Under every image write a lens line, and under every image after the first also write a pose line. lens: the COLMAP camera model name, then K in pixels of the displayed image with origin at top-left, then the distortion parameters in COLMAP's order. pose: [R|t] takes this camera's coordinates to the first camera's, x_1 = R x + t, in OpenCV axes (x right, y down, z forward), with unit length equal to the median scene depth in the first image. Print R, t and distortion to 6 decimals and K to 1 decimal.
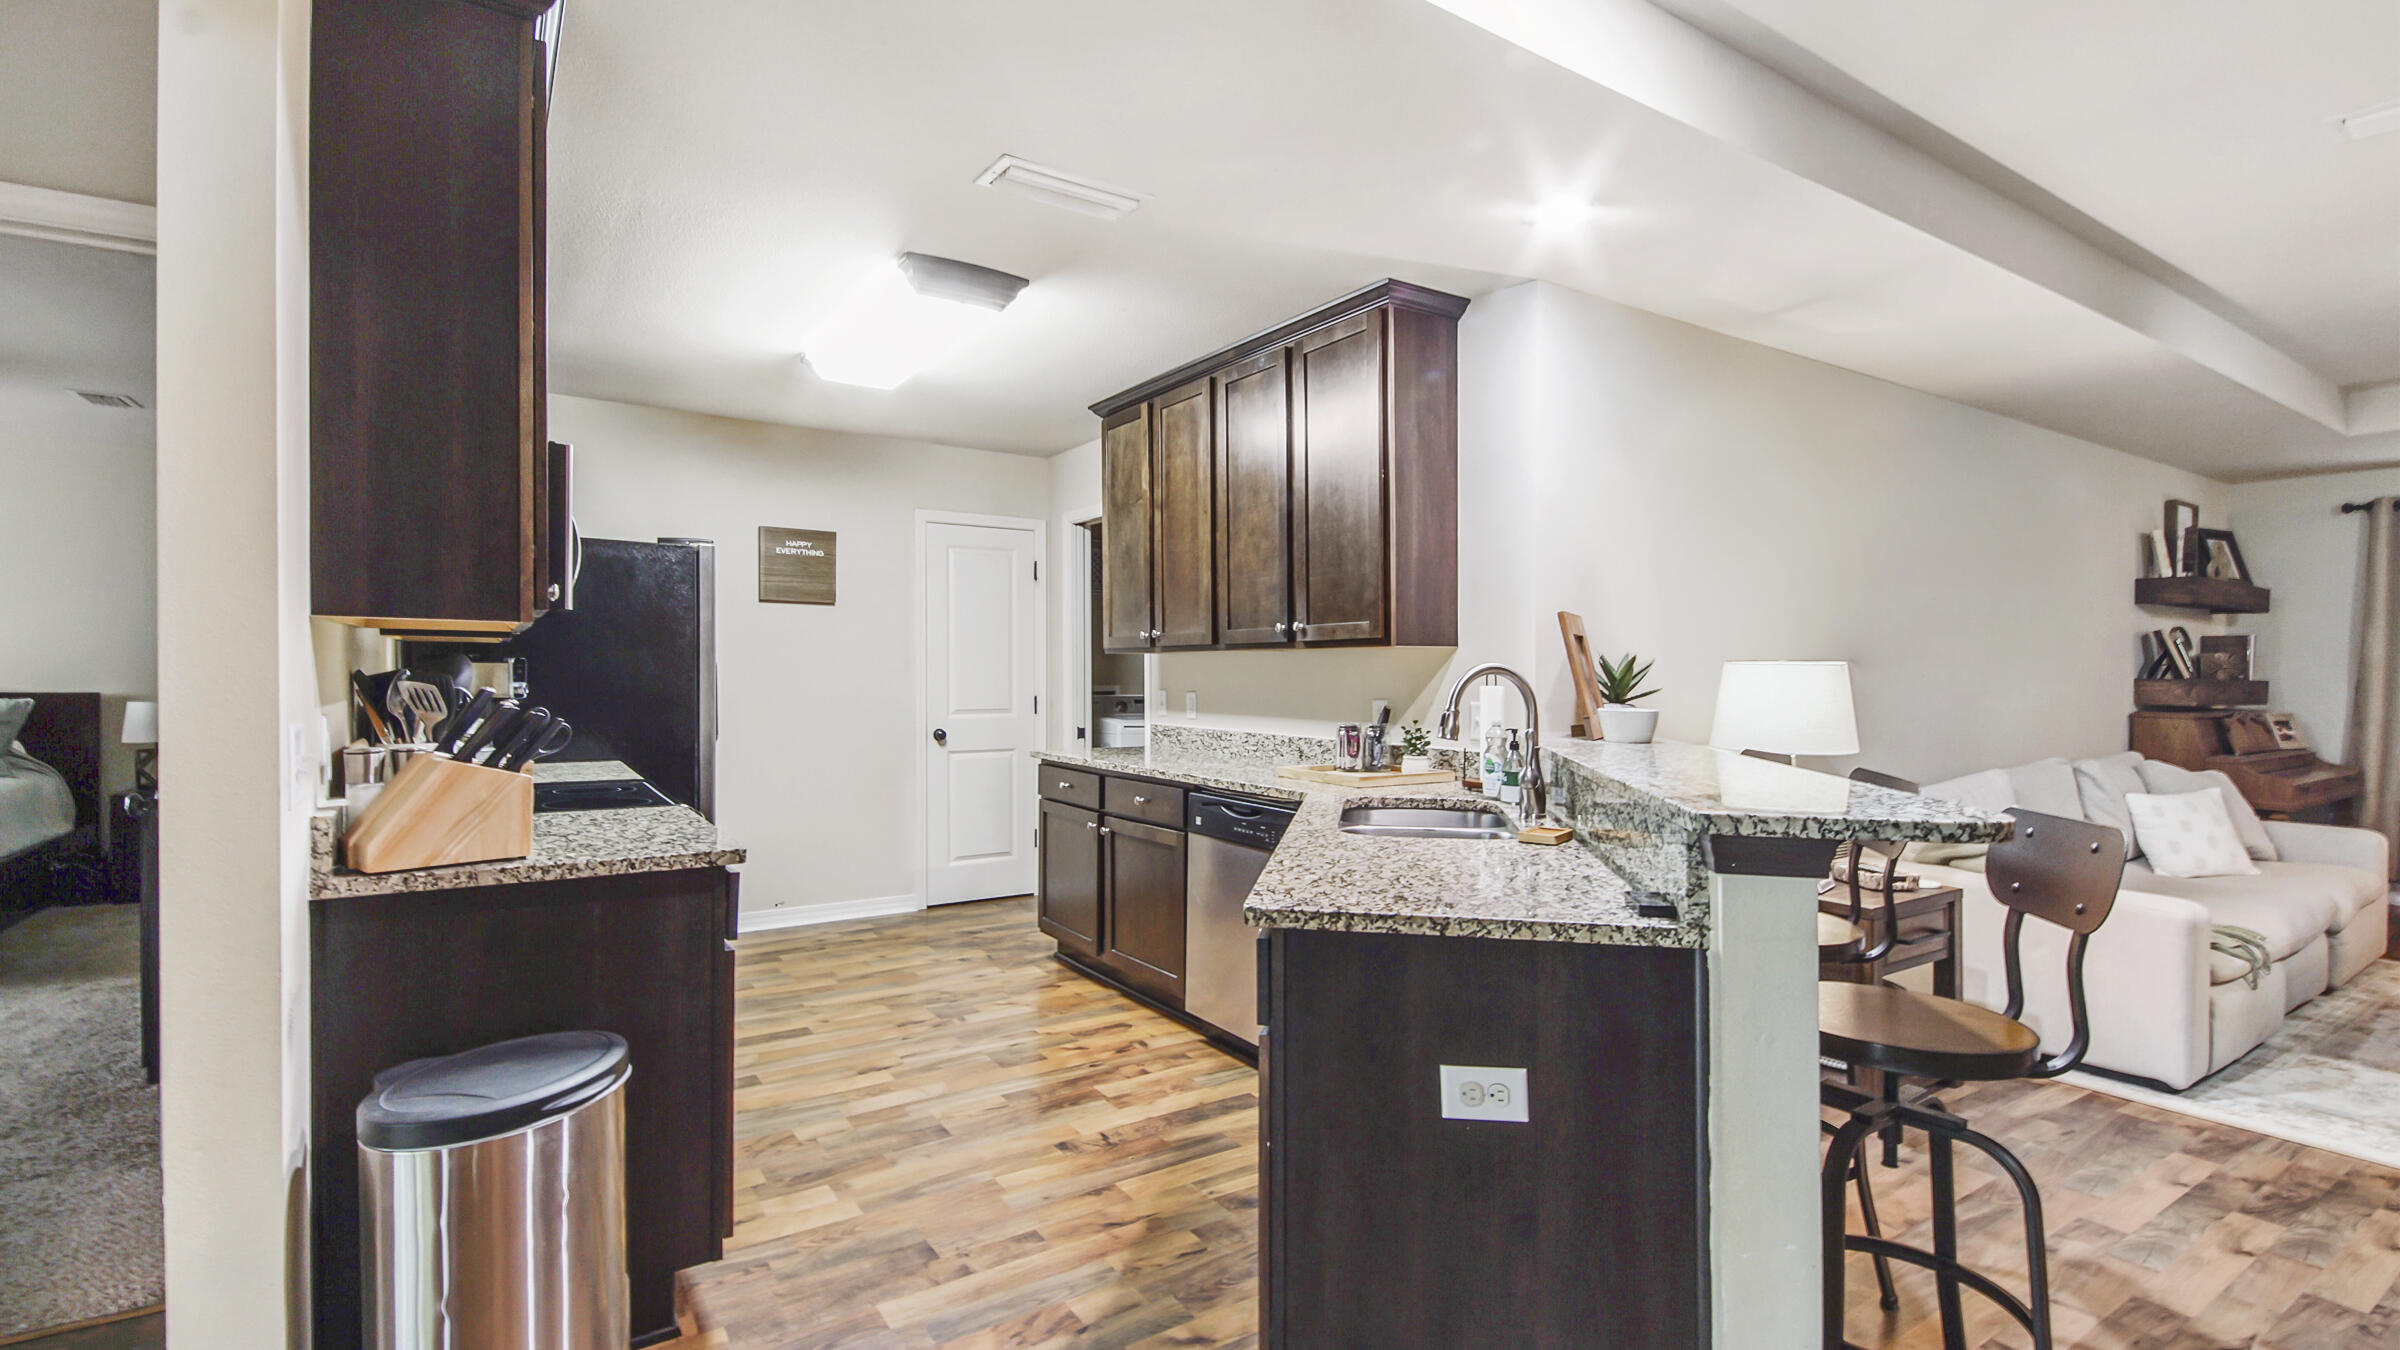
lens RADIAL K [[1057.0, 0, 1198.4], [0, 1057.0, 726.0], [0, 0, 1]] dist [0.017906, -0.005753]
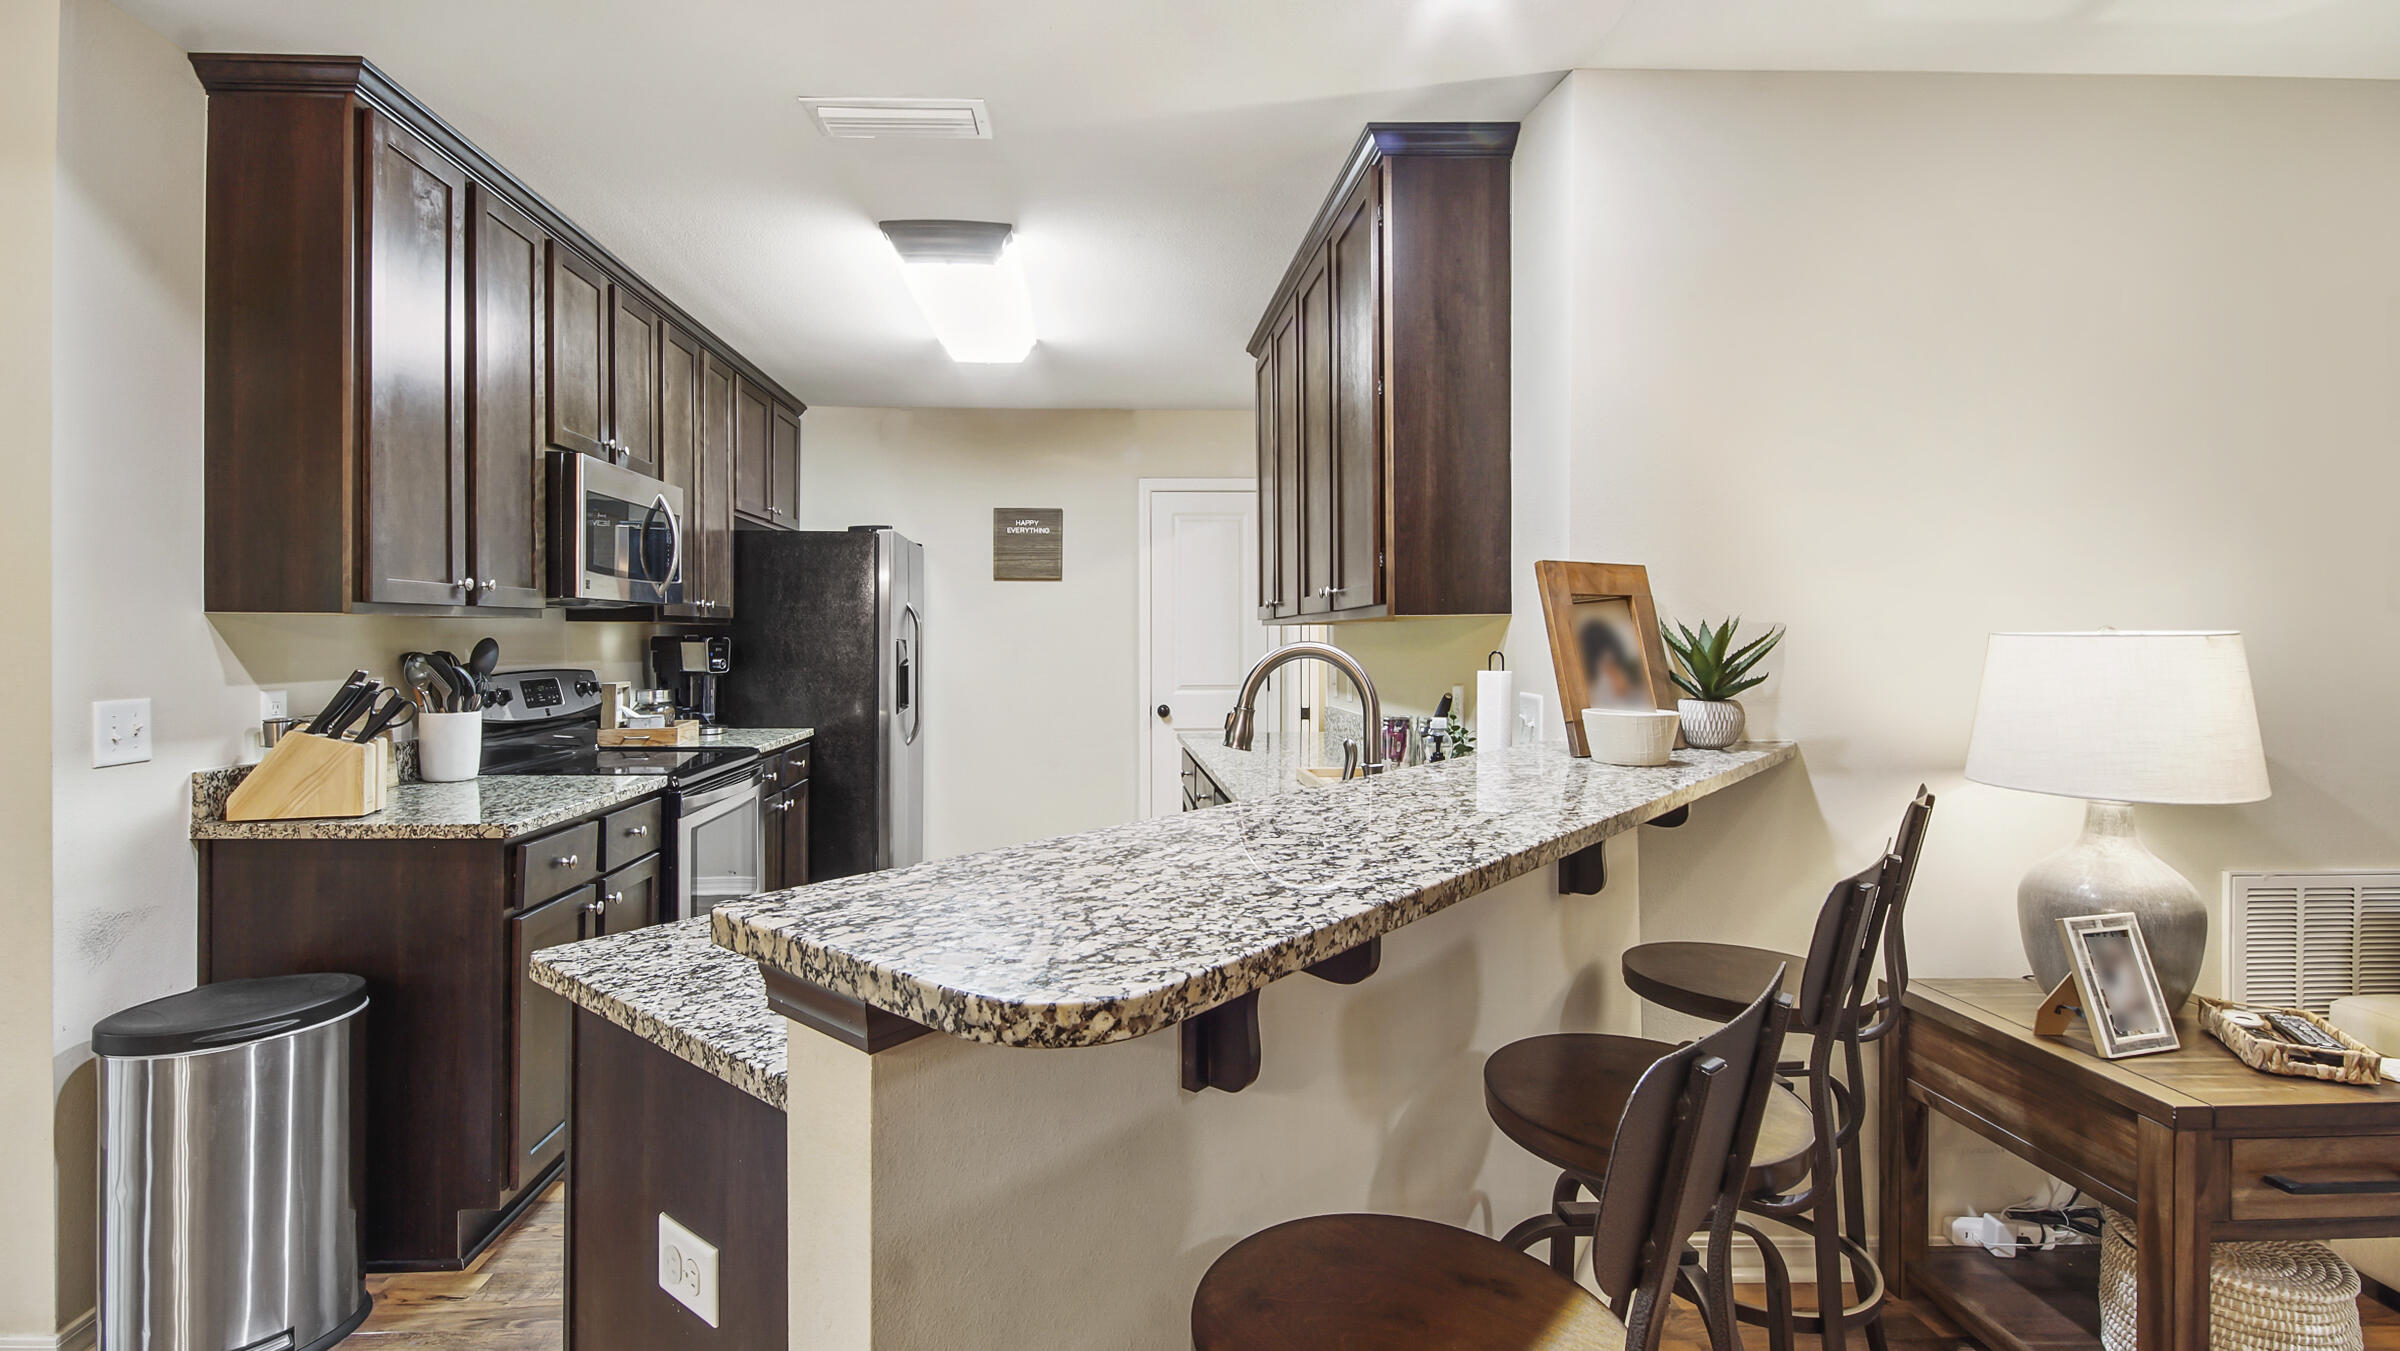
lens RADIAL K [[1089.8, 0, 1138.1], [0, 1089.8, 672.9], [0, 0, 1]] dist [0.010103, -0.000008]
pose [[0.851390, 0.009653, -0.524445, 0.364681], [-0.020990, 0.999657, -0.015674, -0.016377], [0.524113, 0.024353, 0.851300, 0.217422]]
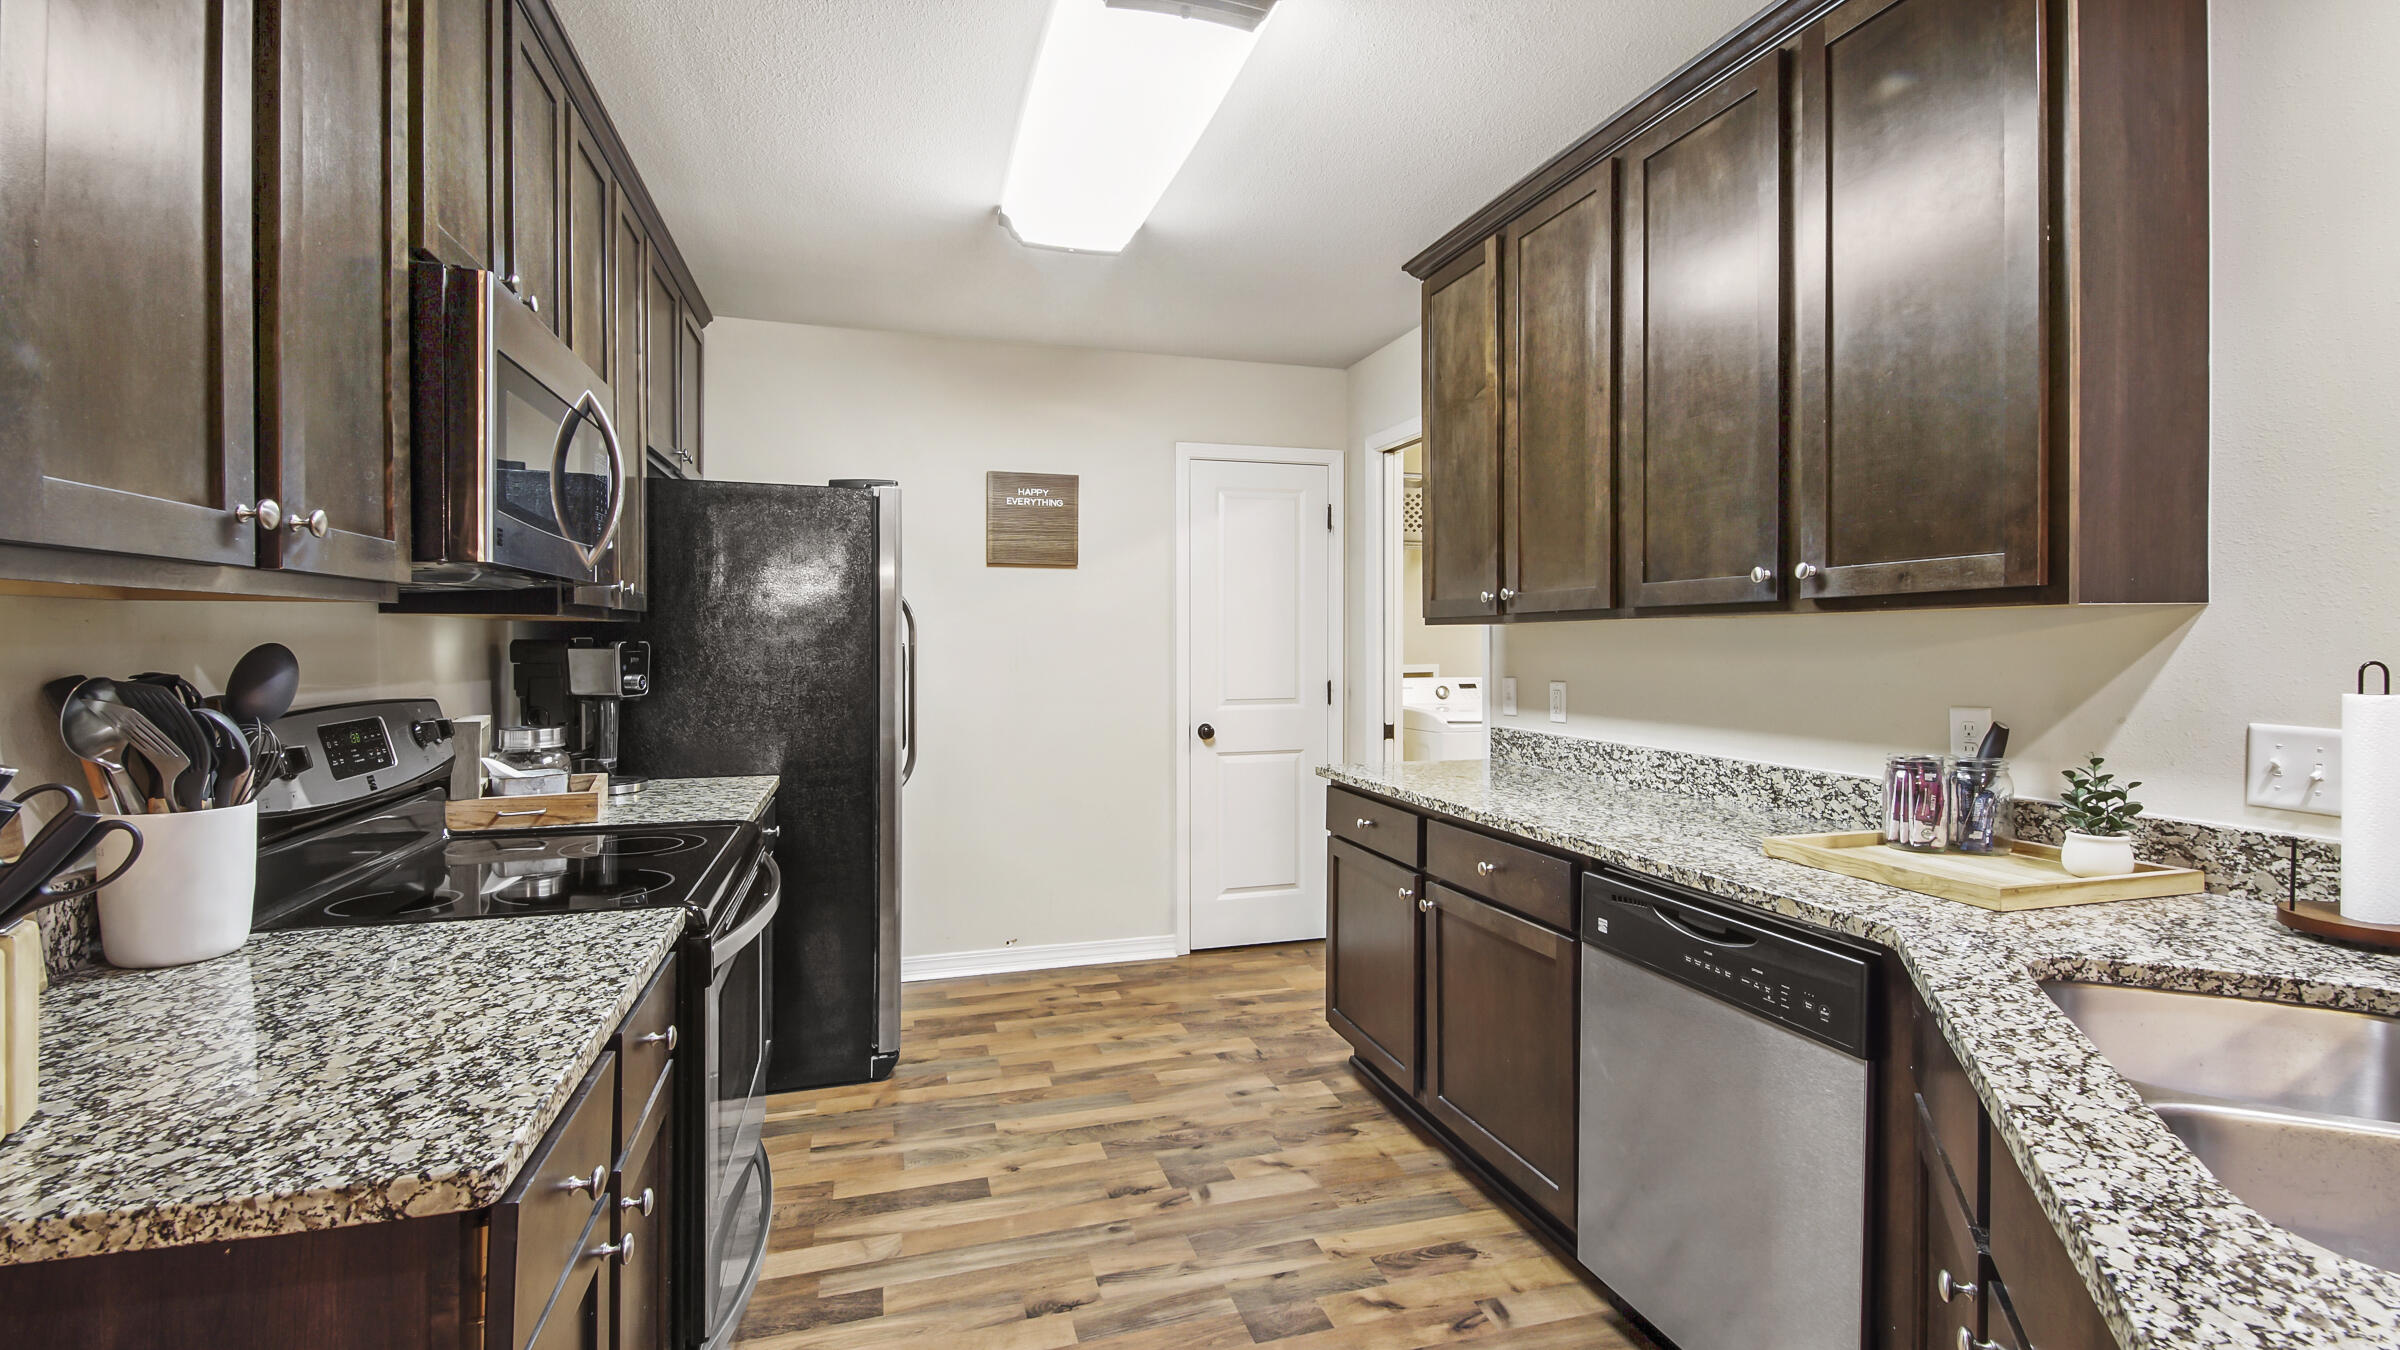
lens RADIAL K [[1057.0, 0, 1216.2], [0, 1057.0, 674.8], [0, 0, 1]] dist [0.017906, -0.005753]
pose [[0.963151, 0.000150, -0.268961, -0.043166], [-0.005562, 0.999797, -0.019360, -0.028124], [0.268904, 0.020143, 0.962956, 0.380901]]
